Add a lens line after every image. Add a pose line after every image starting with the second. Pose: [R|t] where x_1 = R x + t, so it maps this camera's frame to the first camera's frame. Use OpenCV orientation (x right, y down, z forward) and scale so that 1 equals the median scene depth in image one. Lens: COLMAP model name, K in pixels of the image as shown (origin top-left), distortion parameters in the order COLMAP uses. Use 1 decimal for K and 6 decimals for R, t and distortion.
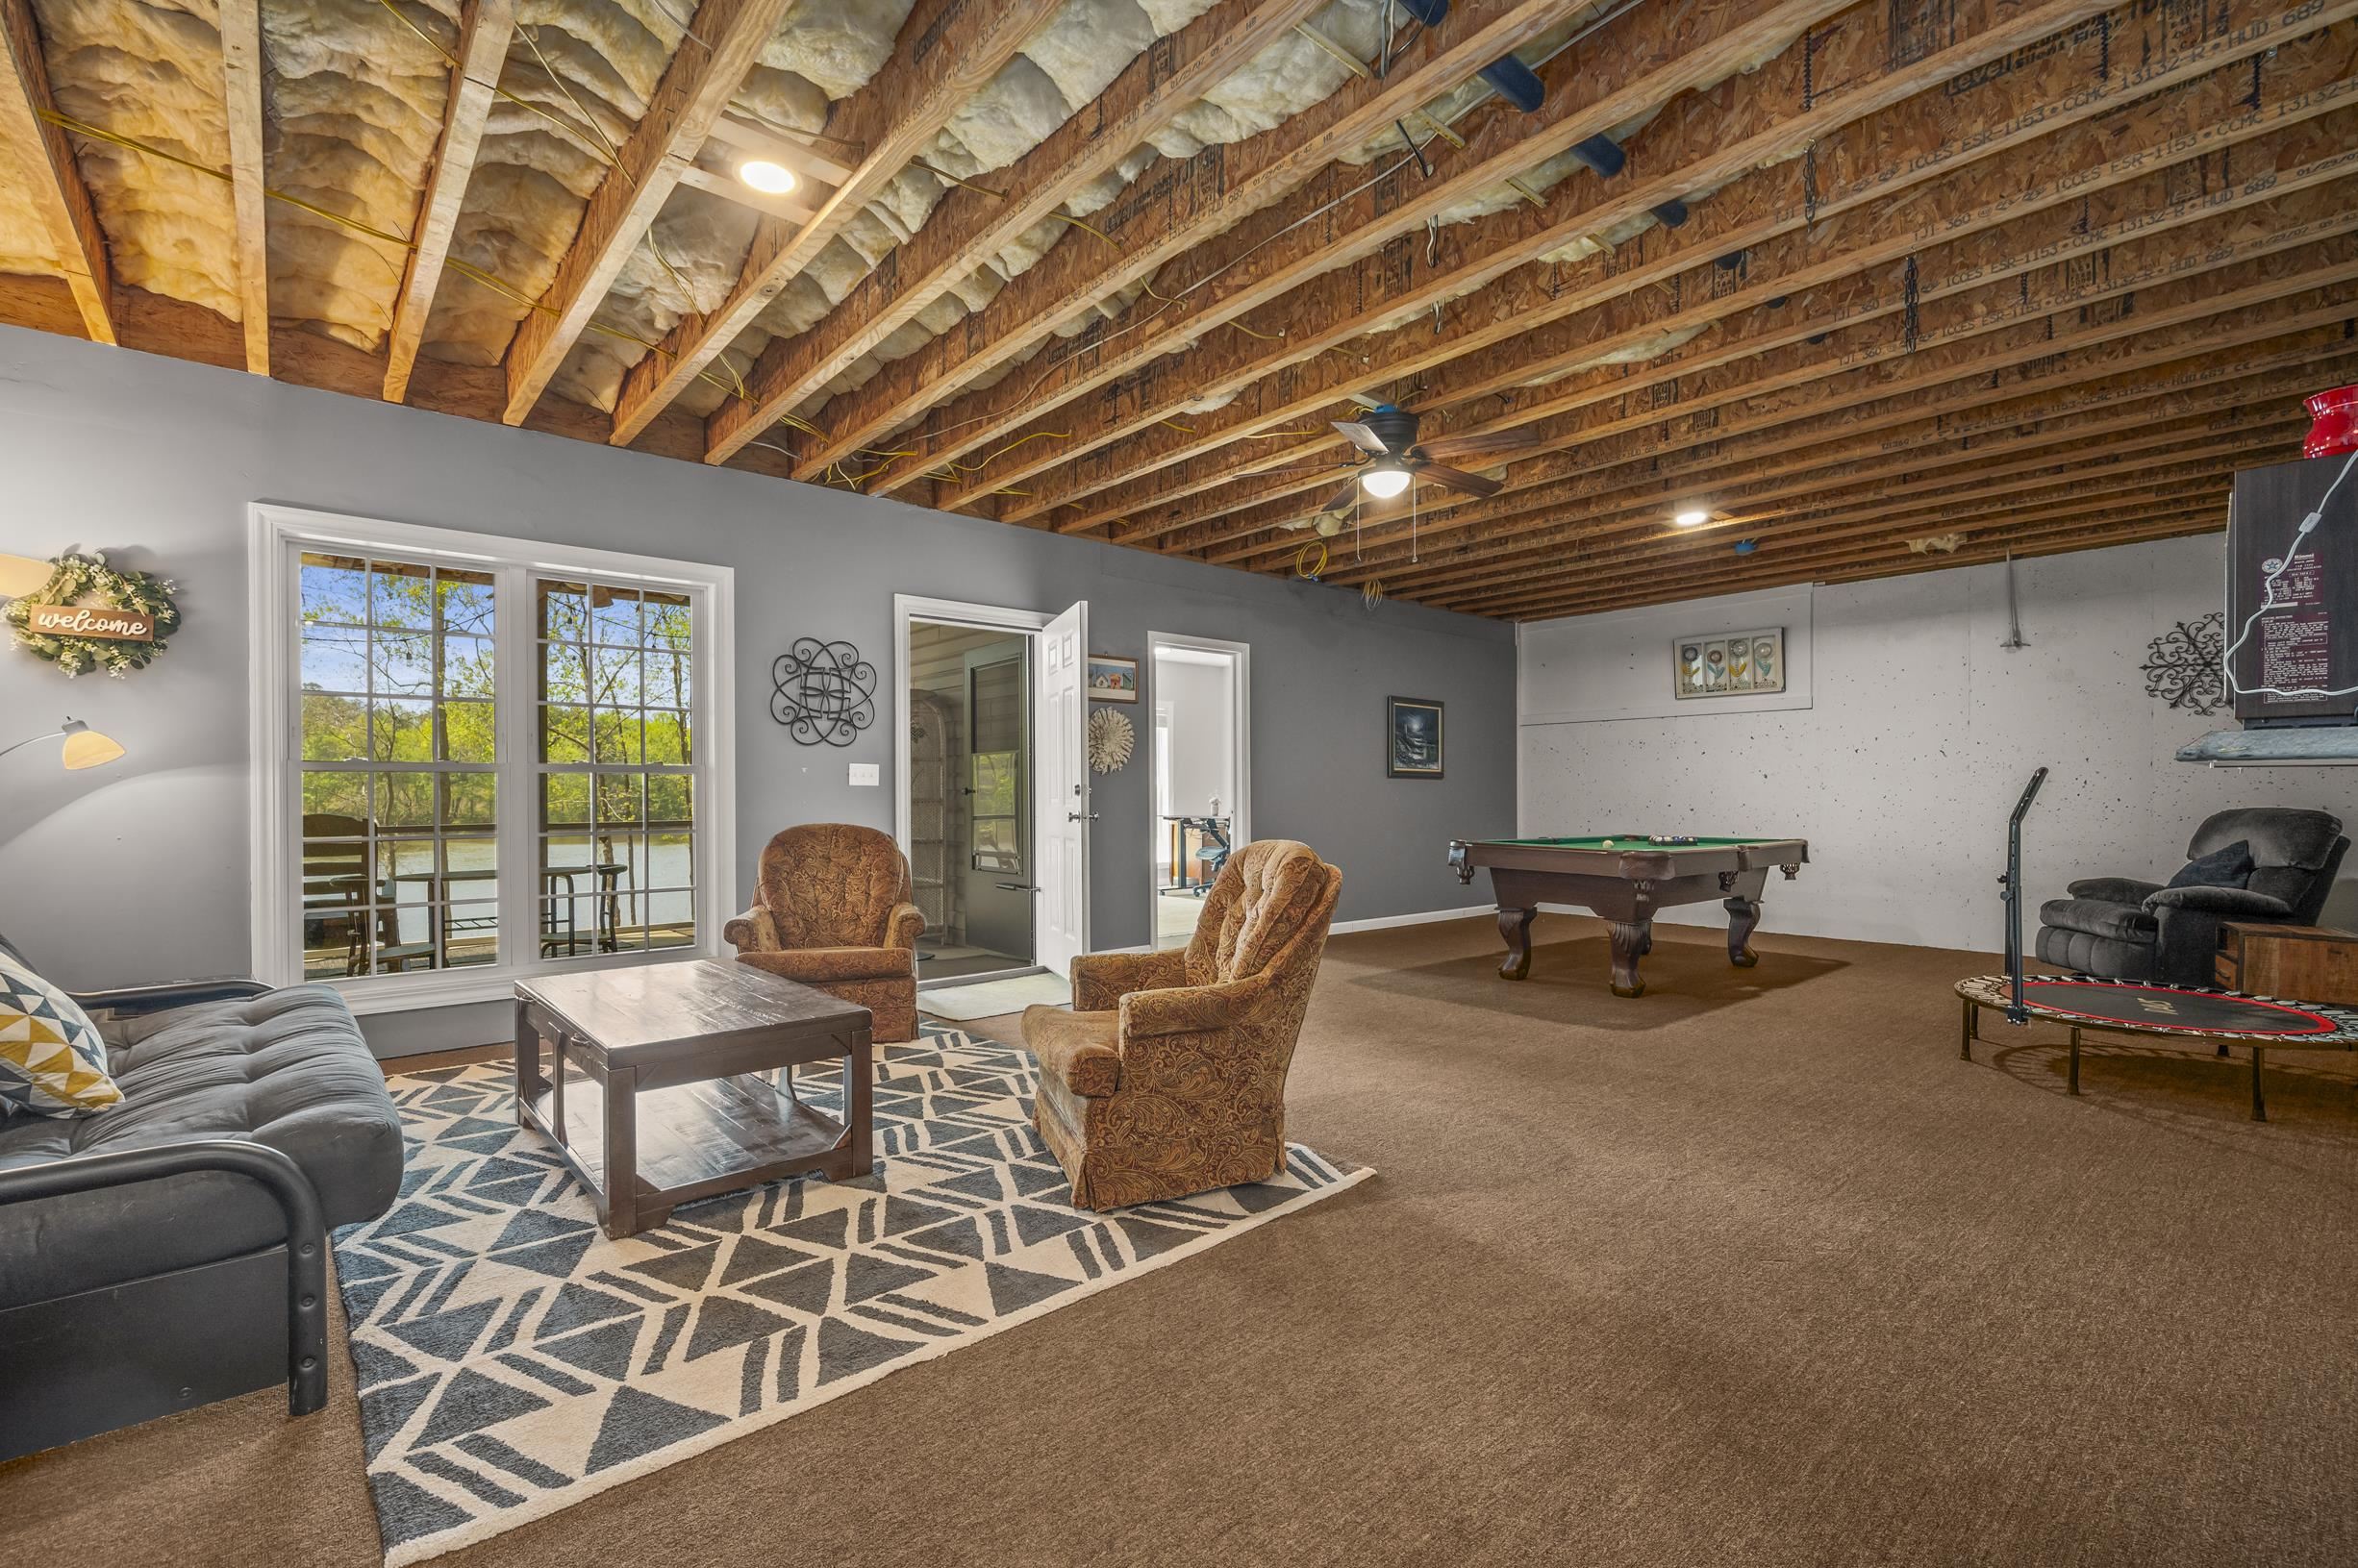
lens RADIAL K [[1058.1, 0, 1175.0], [0, 1058.1, 790.2], [0, 0, 1]] dist [-0.000151, -0.001430]
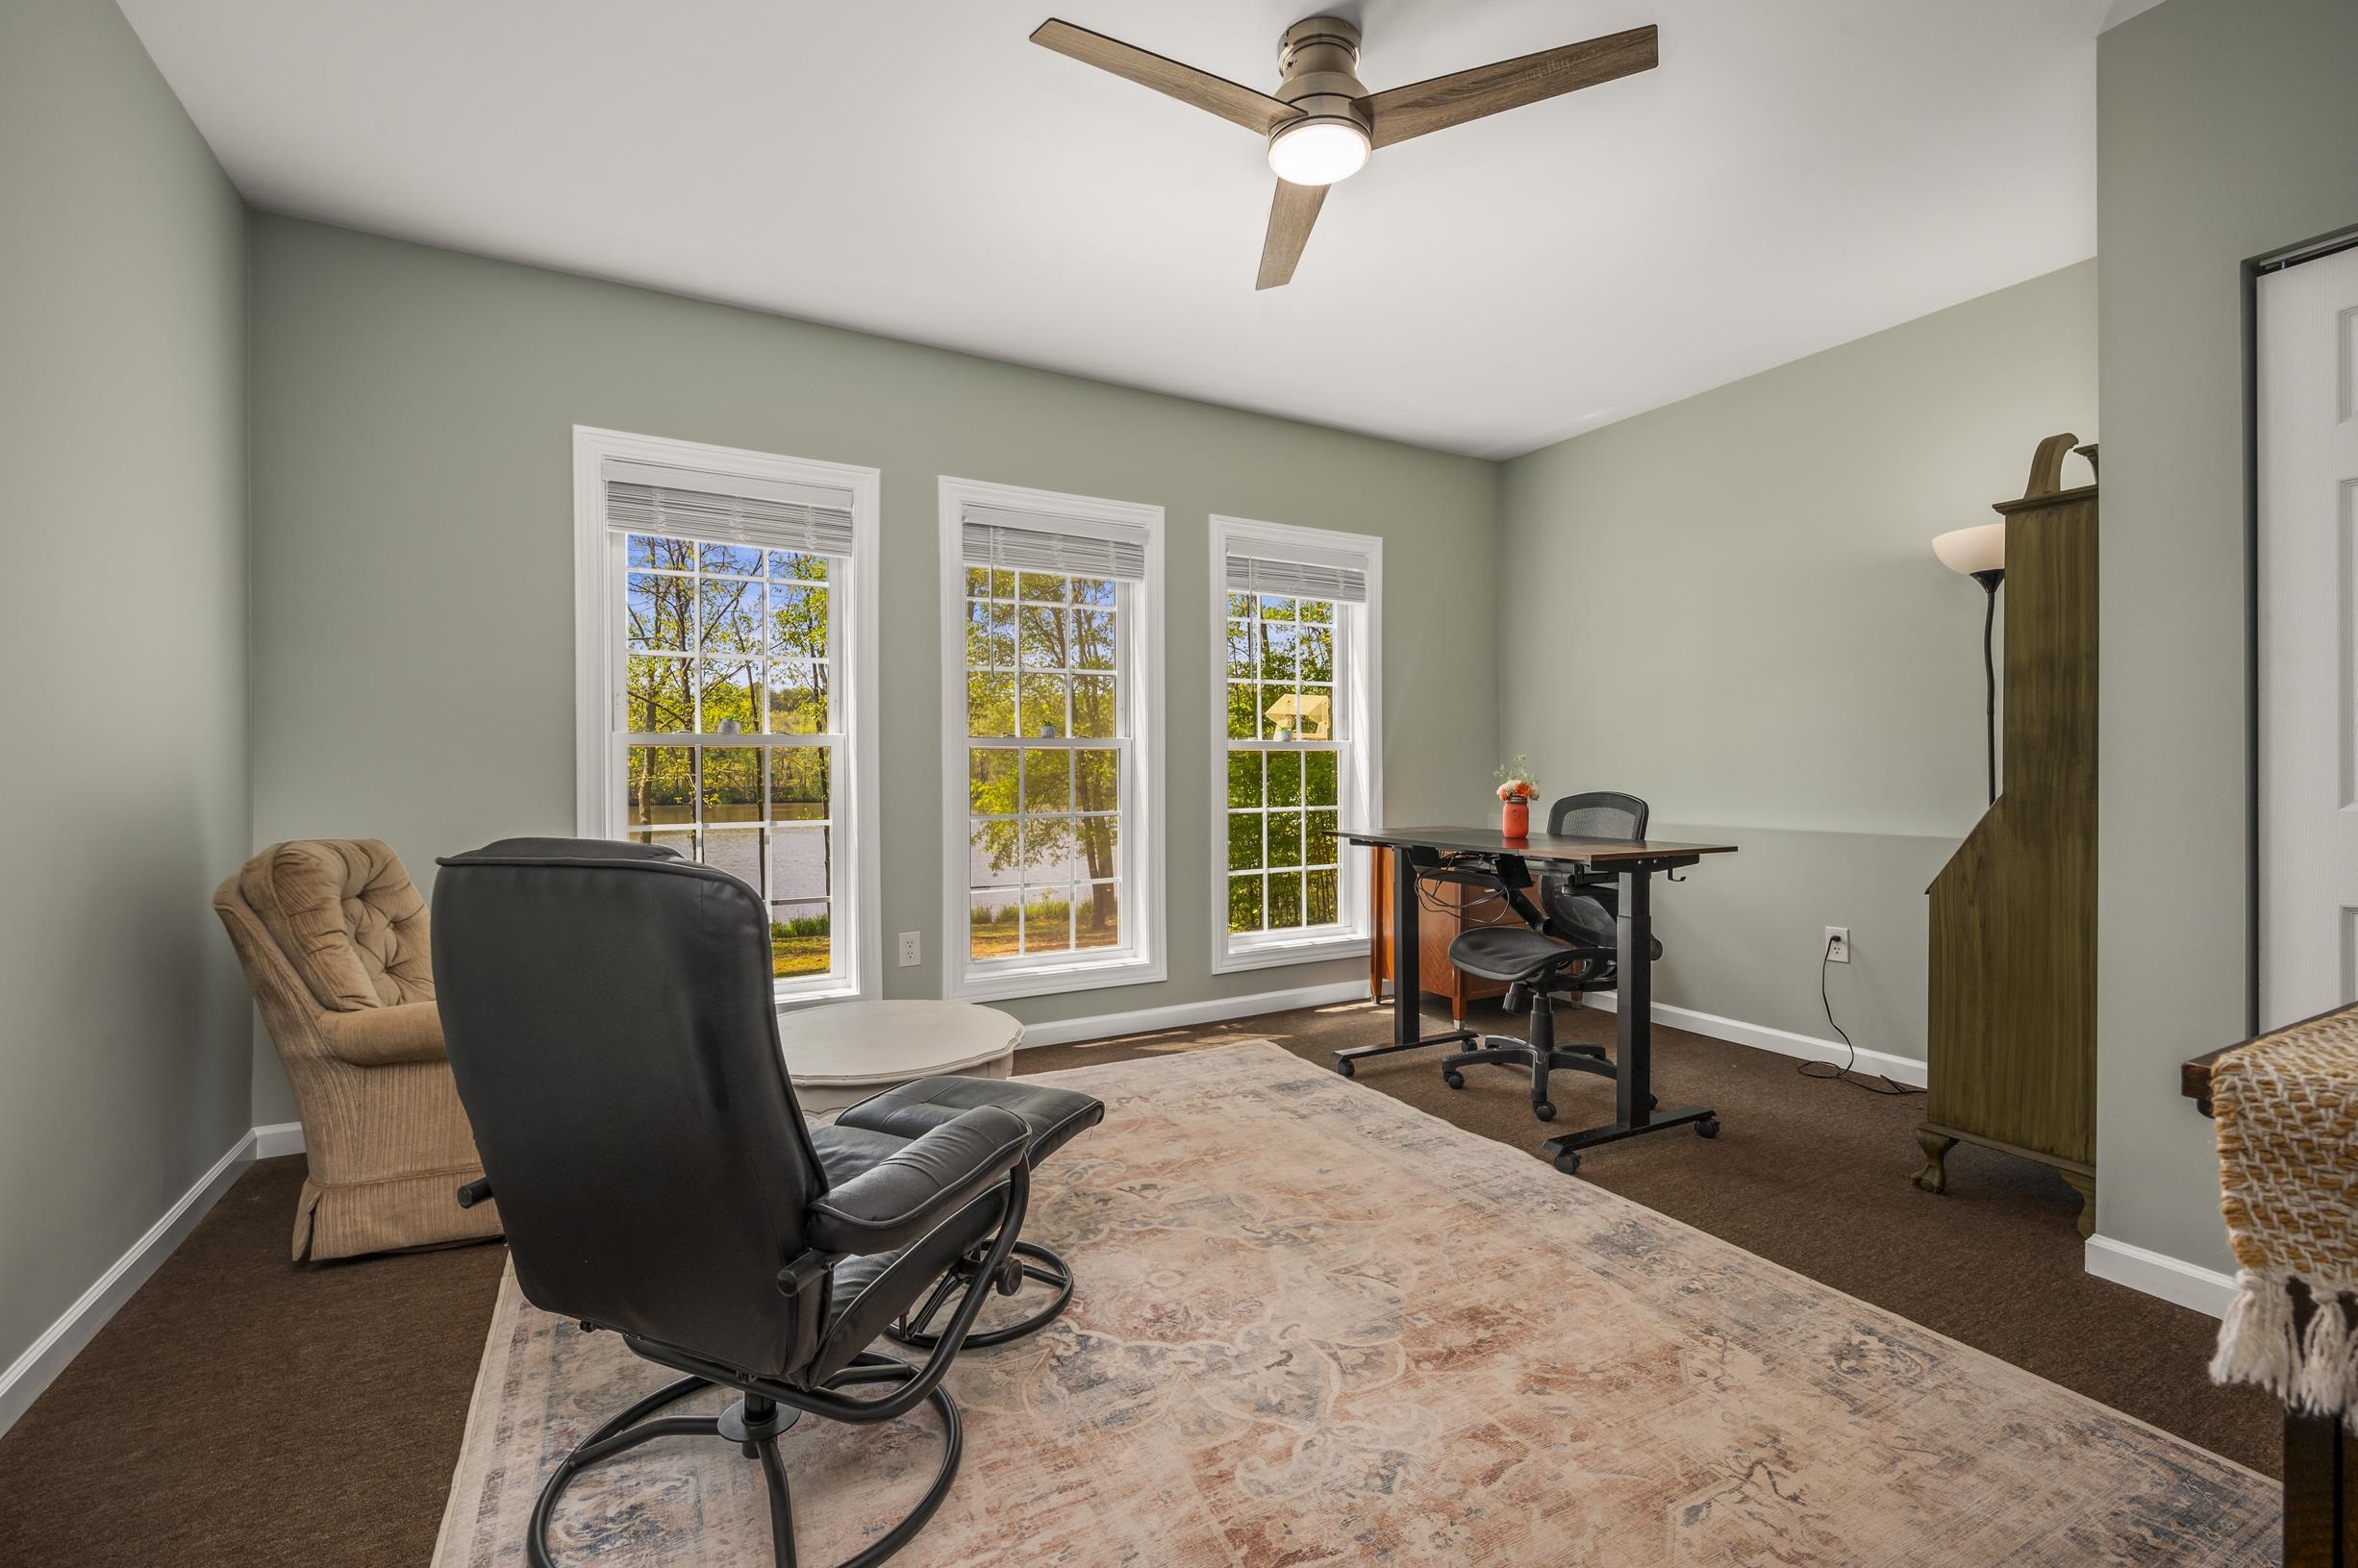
lens RADIAL K [[1058.1, 0, 1177.6], [0, 1058.1, 772.6], [0, 0, 1]] dist [-0.000151, -0.001430]
pose [[0.980124, 0.008454, -0.198207, 0.002413], [-0.007252, 0.999951, 0.006788, 0.003812], [0.198254, -0.005216, 0.980137, 0.859357]]
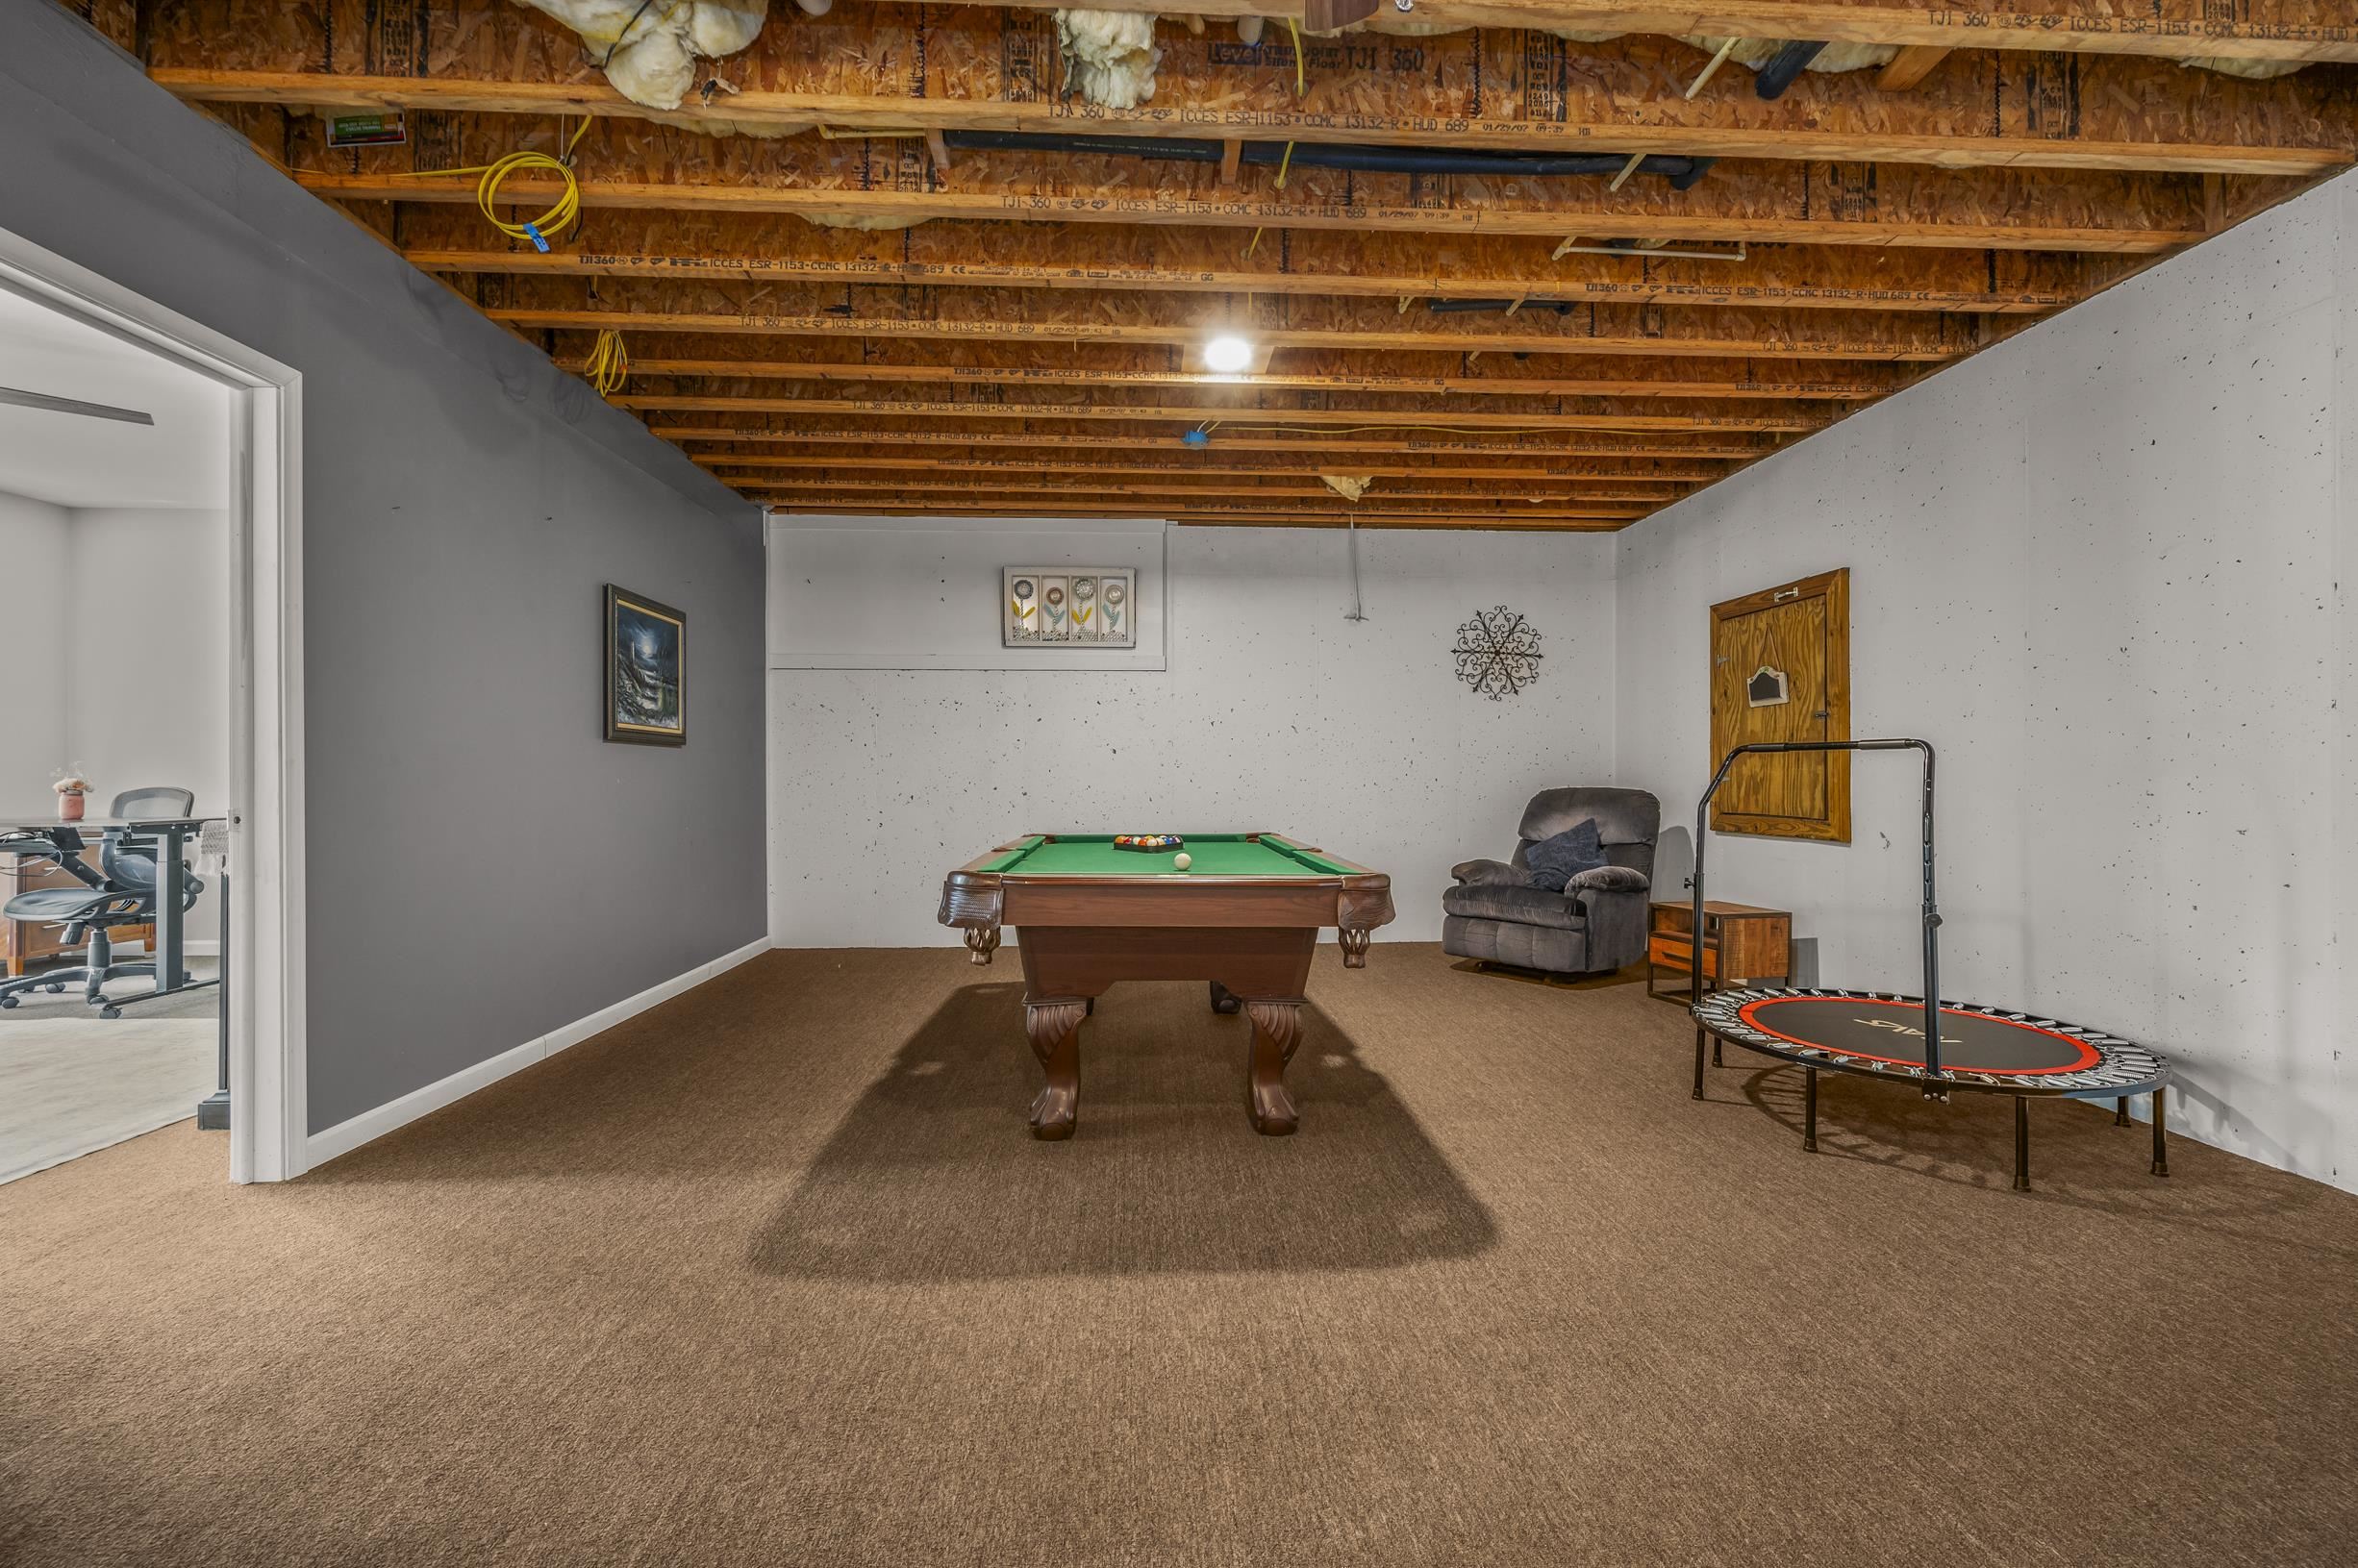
lens RADIAL K [[1058.1, 0, 1230.0], [0, 1058.1, 765.8], [0, 0, 1]] dist [-0.000151, -0.001430]
pose [[0.609283, 0.009854, 0.792891, -0.022668], [-0.004323, 0.999949, -0.009105, 0.003995], [-0.792941, 0.002120, 0.609295, 0.434905]]
